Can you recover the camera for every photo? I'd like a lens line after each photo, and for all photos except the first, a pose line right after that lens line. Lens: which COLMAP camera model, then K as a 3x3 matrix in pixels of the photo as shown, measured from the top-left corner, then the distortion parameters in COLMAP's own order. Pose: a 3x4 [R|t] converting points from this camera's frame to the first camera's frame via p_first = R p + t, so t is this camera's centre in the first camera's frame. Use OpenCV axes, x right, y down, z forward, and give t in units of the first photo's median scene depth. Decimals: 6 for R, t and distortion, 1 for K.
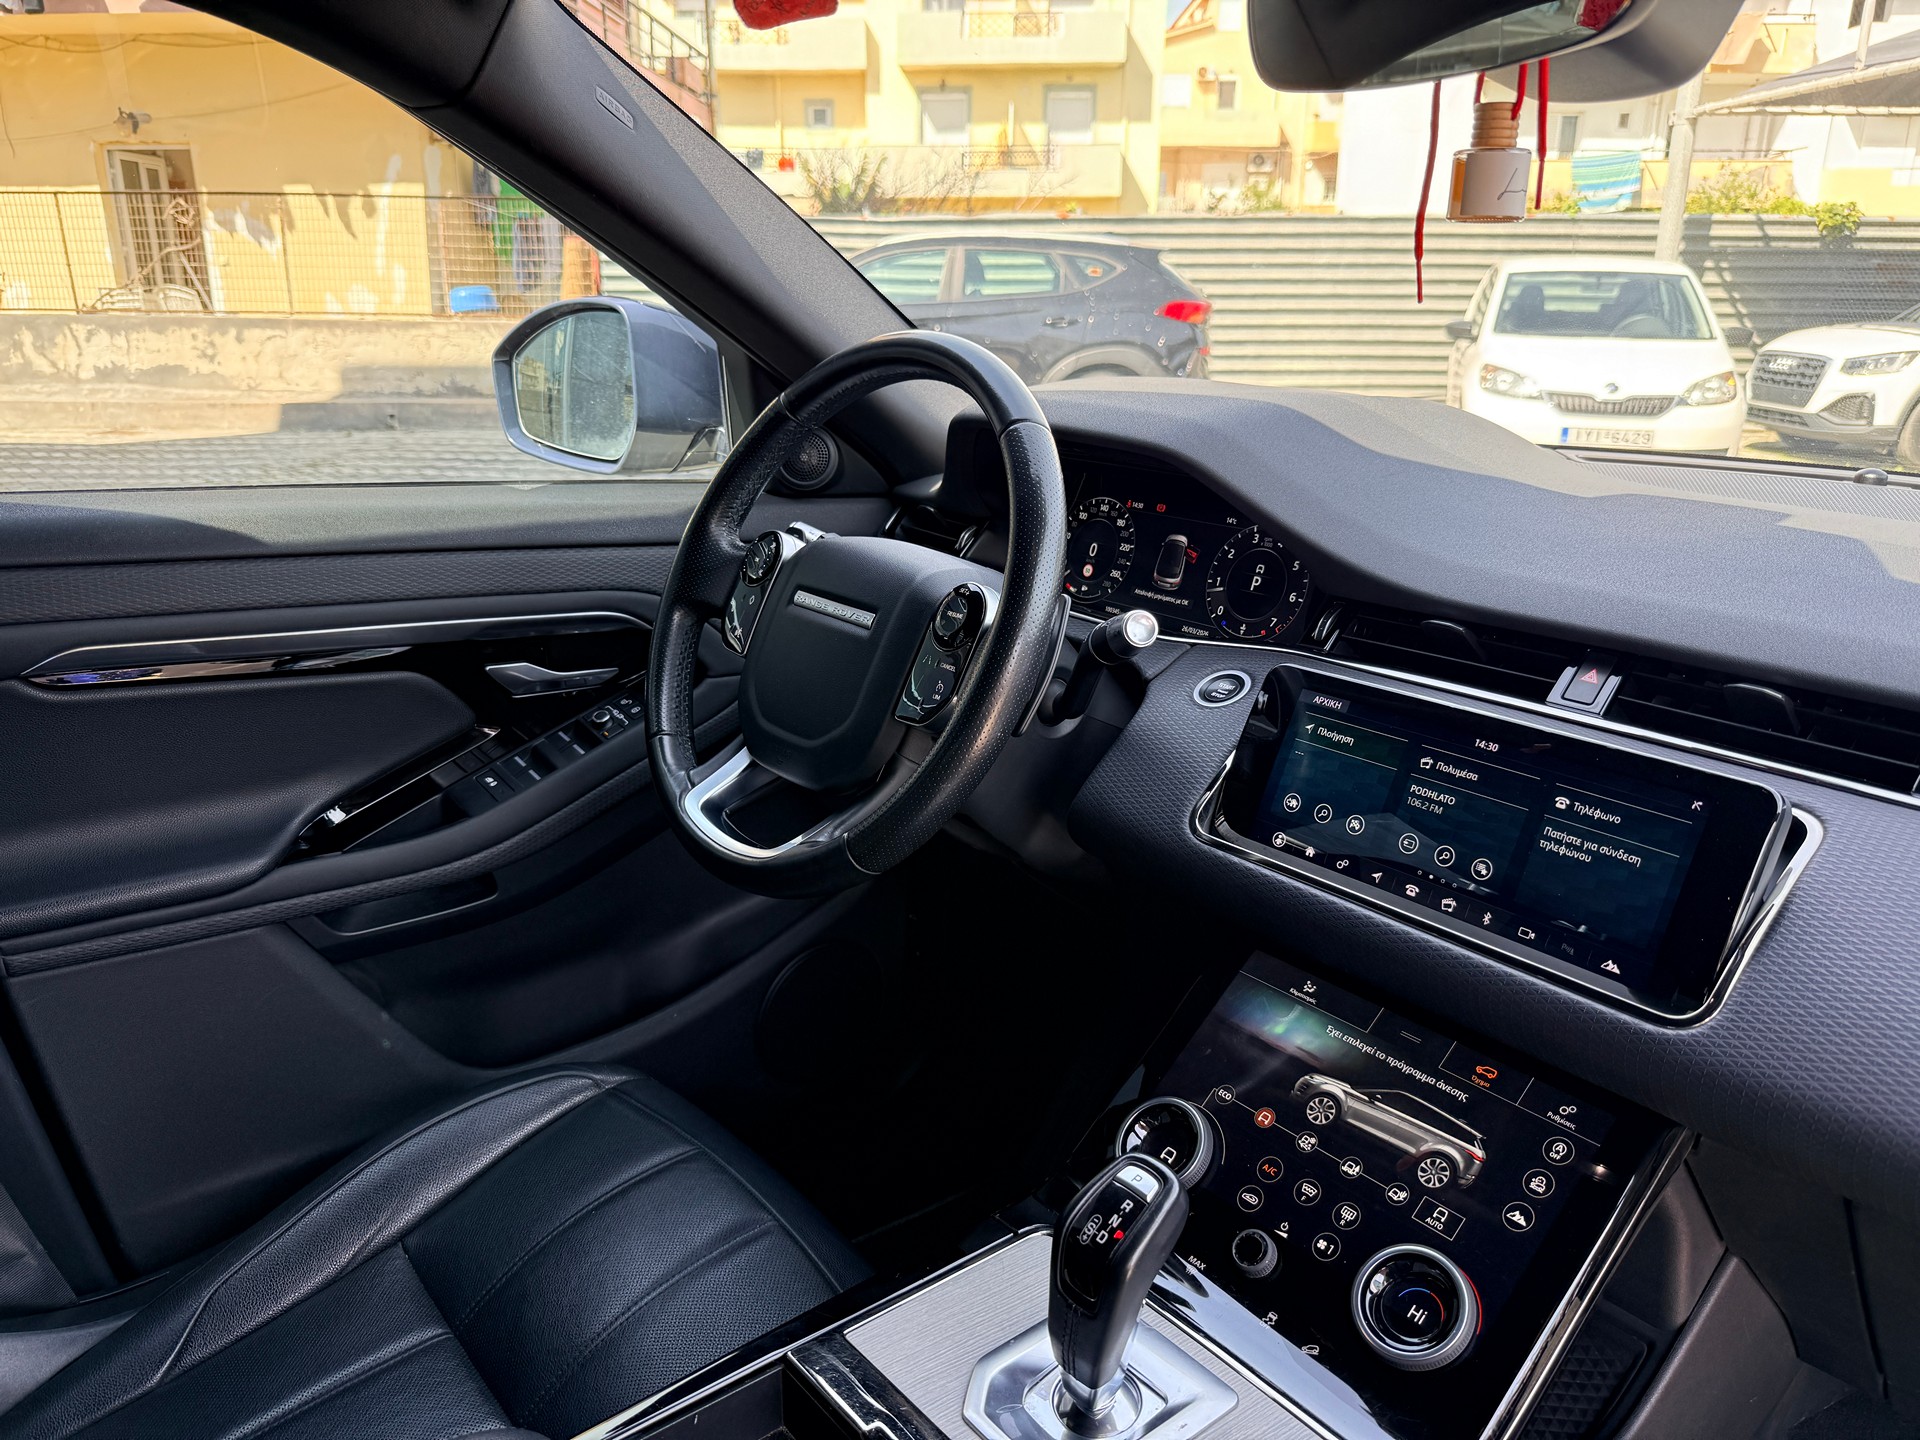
lens RADIAL K [[1368.7, 0, 936.7], [0, 1368.7, 722.2], [0, 0, 1]] dist [0.023430, -0.050975]
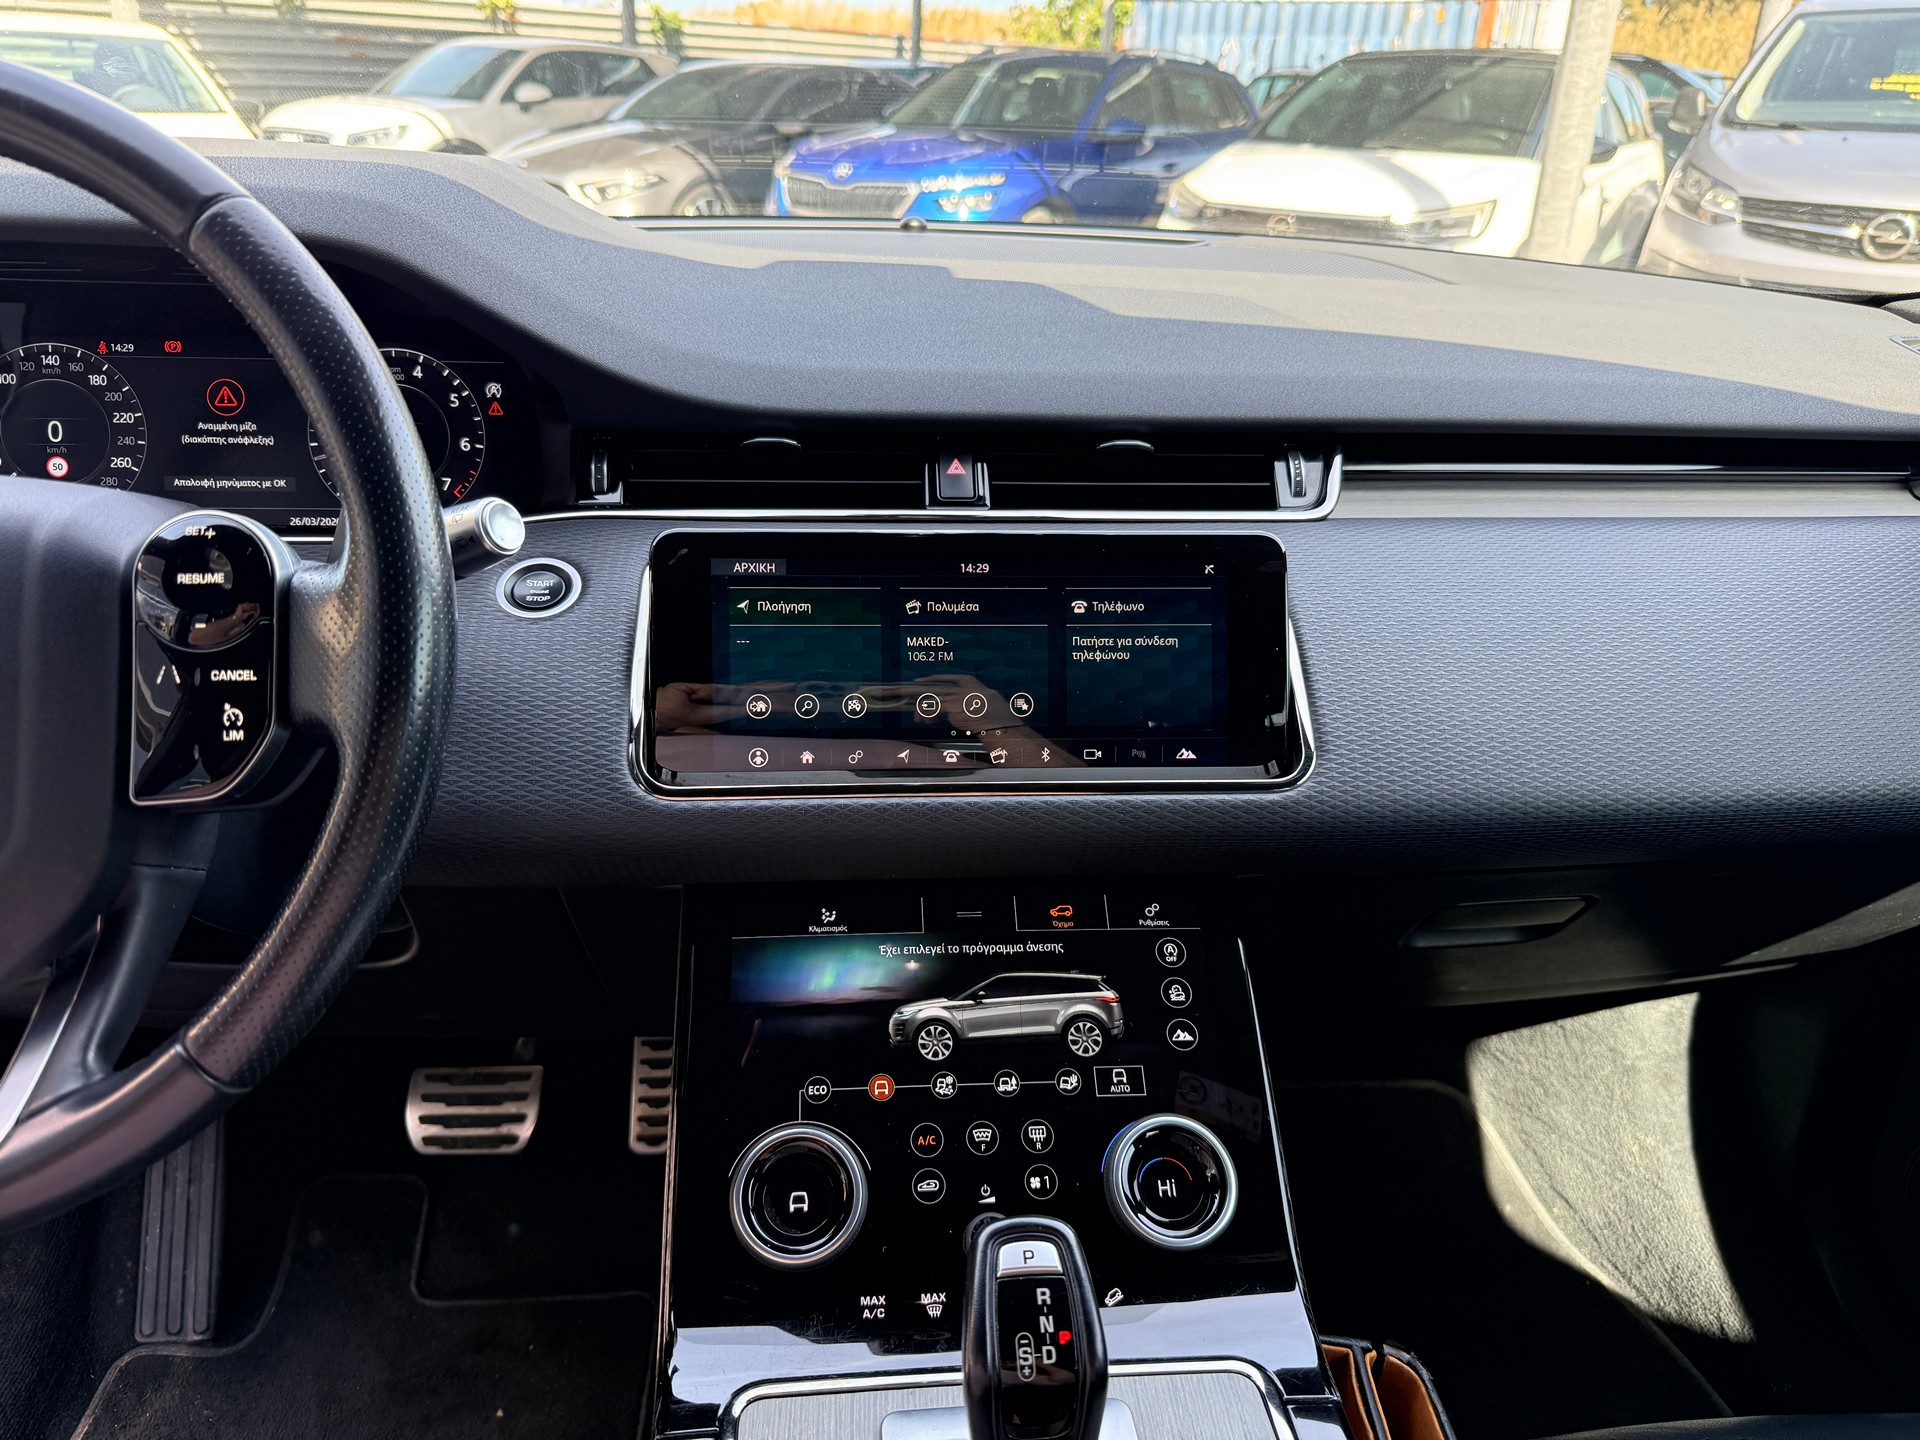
lens RADIAL K [[1363.8, 0, 954.8], [0, 1363.8, 706.1], [0, 0, 1]] dist [0.067651, -0.096484]
pose [[0.548930, -0.328574, 0.768580, -0.190131], [0.225237, 0.943632, 0.242543, -0.072413], [-0.804950, 0.039973, 0.591995, 0.327995]]
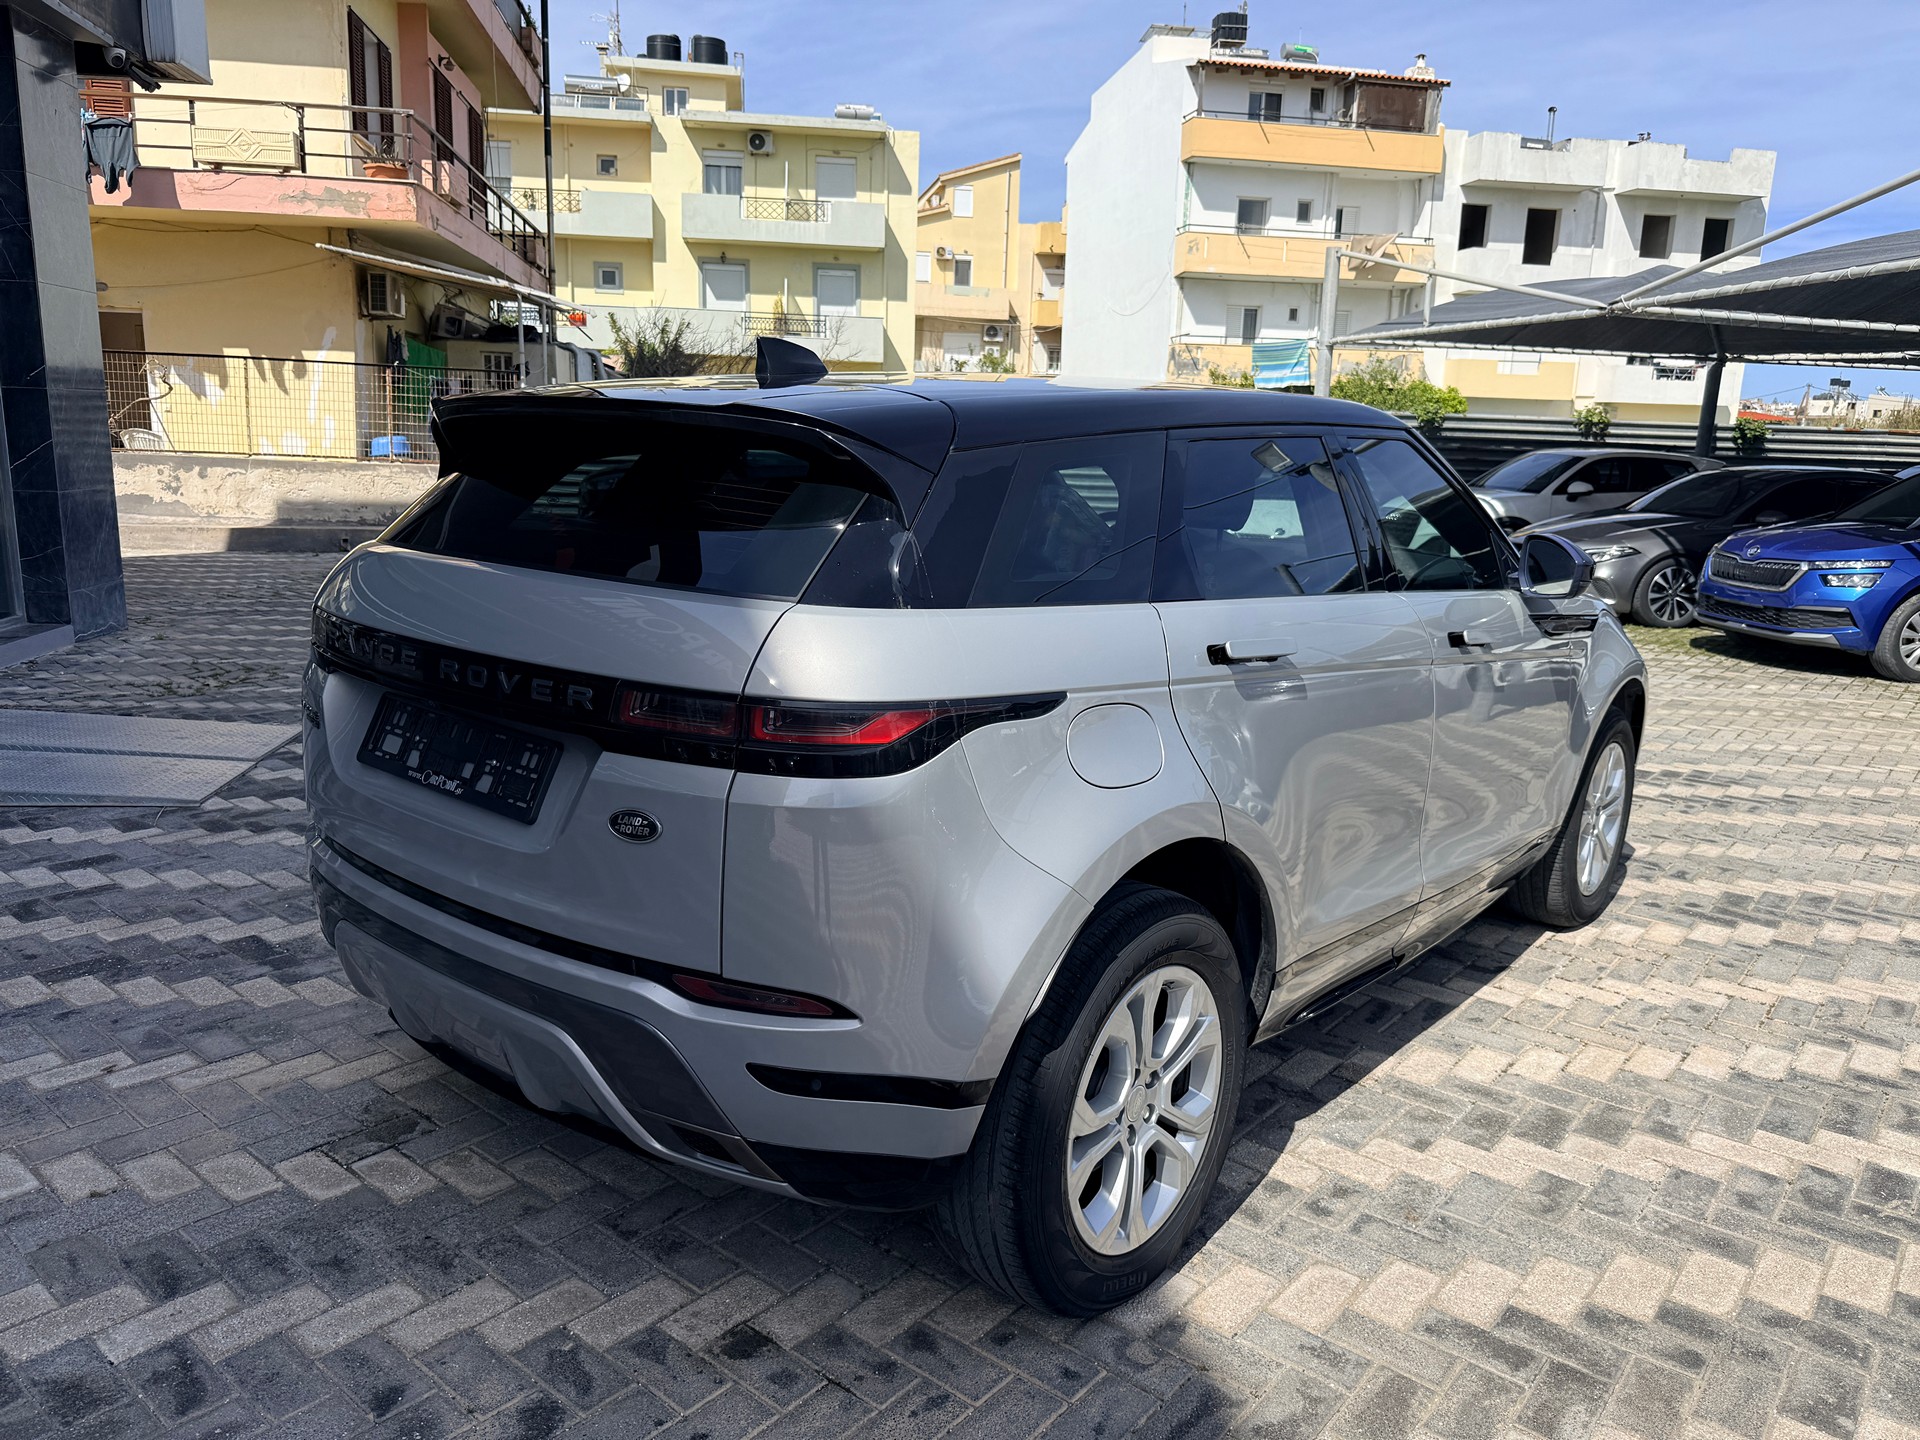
lens RADIAL K [[1382.3, 0, 955.4], [0, 1382.3, 713.4], [0, 0, 1]] dist [0.001000, -0.003769]
pose [[0.979311, -0.013759, 0.201893, -1.269578], [0.034689, 0.994332, -0.100502, 0.720588], [-0.199365, 0.105426, 0.974238, -2.870338]]
